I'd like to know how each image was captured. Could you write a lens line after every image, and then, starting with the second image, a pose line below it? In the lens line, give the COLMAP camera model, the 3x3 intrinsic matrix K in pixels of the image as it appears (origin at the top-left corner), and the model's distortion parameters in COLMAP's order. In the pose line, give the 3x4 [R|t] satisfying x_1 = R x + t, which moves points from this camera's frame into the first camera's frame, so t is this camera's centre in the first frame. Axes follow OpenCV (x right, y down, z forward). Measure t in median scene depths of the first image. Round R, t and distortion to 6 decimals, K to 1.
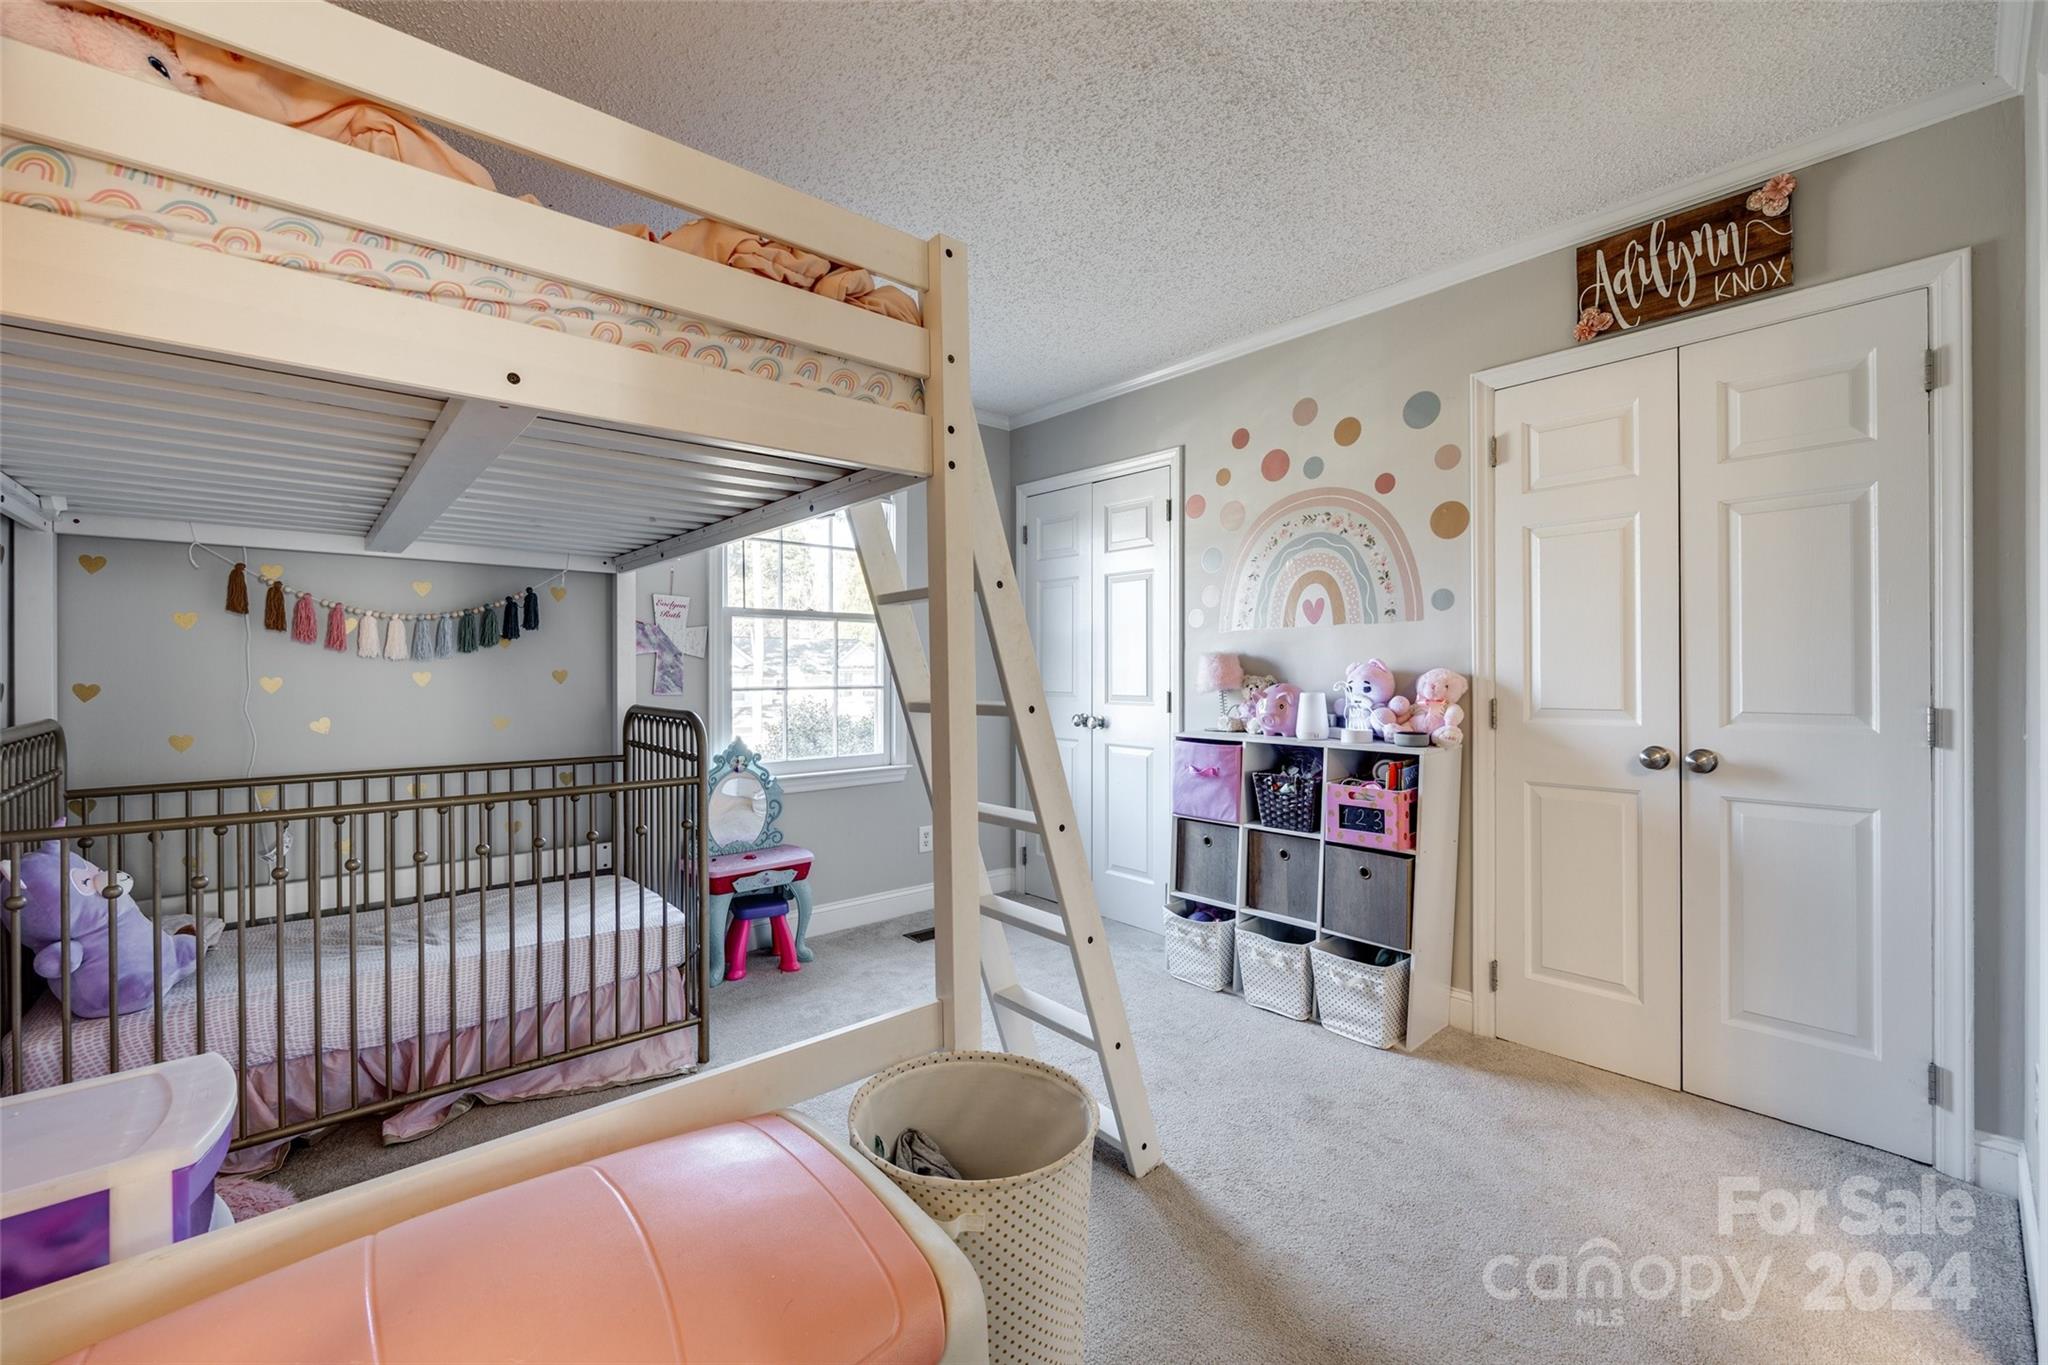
lens RADIAL K [[833.4, 0, 1016.1], [0, 833.4, 666.6], [0, 0, 1]] dist [-0.006017, 0.000932]
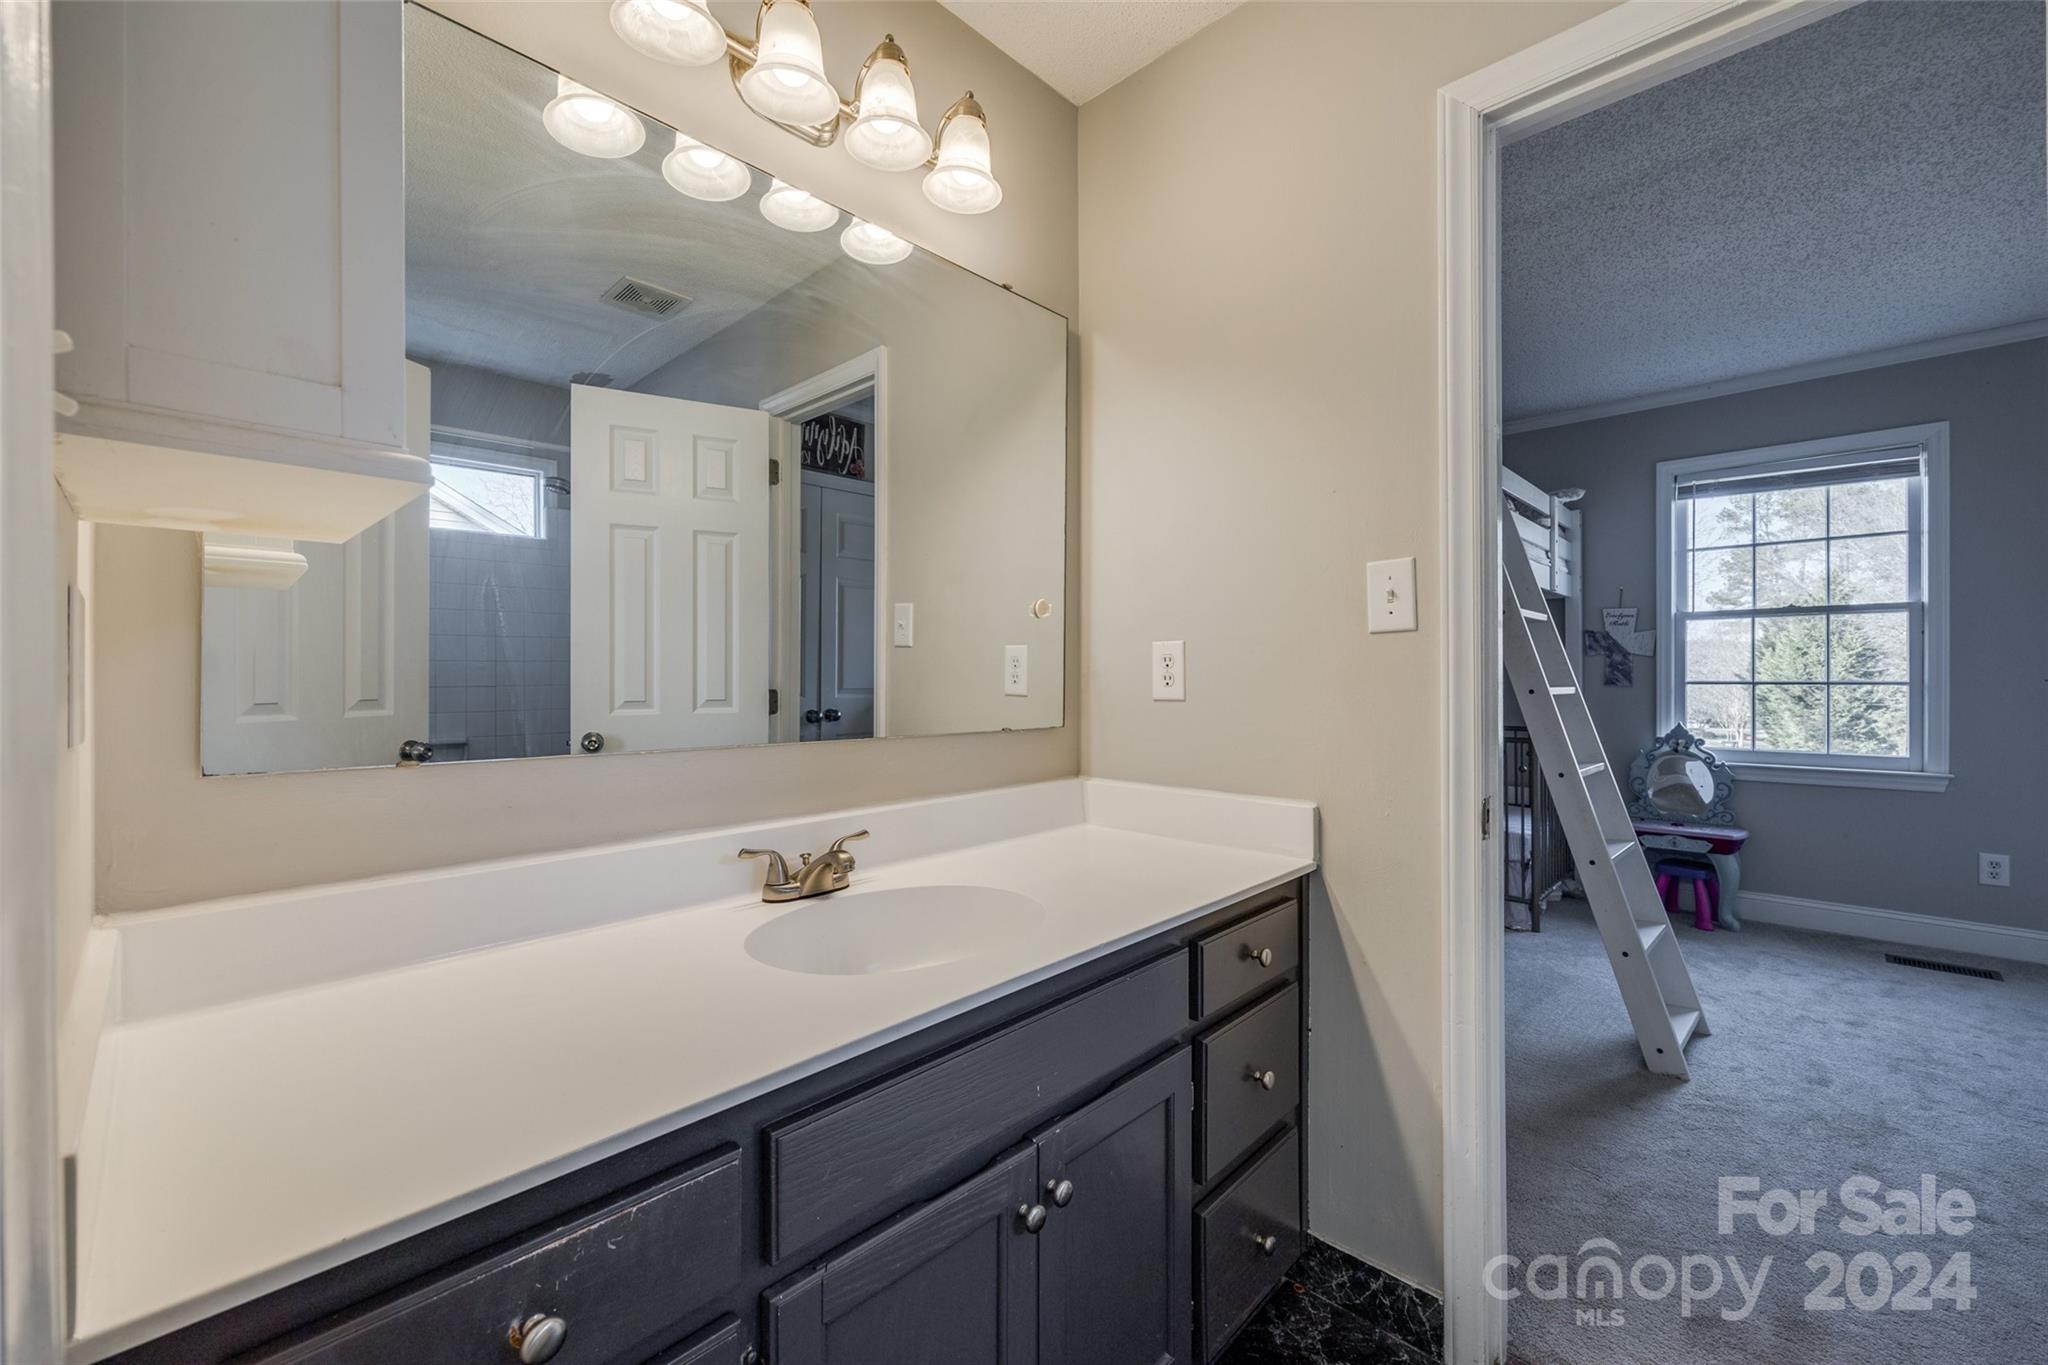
lens RADIAL K [[833.4, 0, 1016.1], [0, 833.4, 666.6], [0, 0, 1]] dist [-0.006017, 0.000932]
pose [[0.082843, -0.006365, -0.996542, 0.779952], [0.010283, 0.999932, -0.005532, 0.001385], [0.996510, -0.009789, 0.082903, -0.030863]]
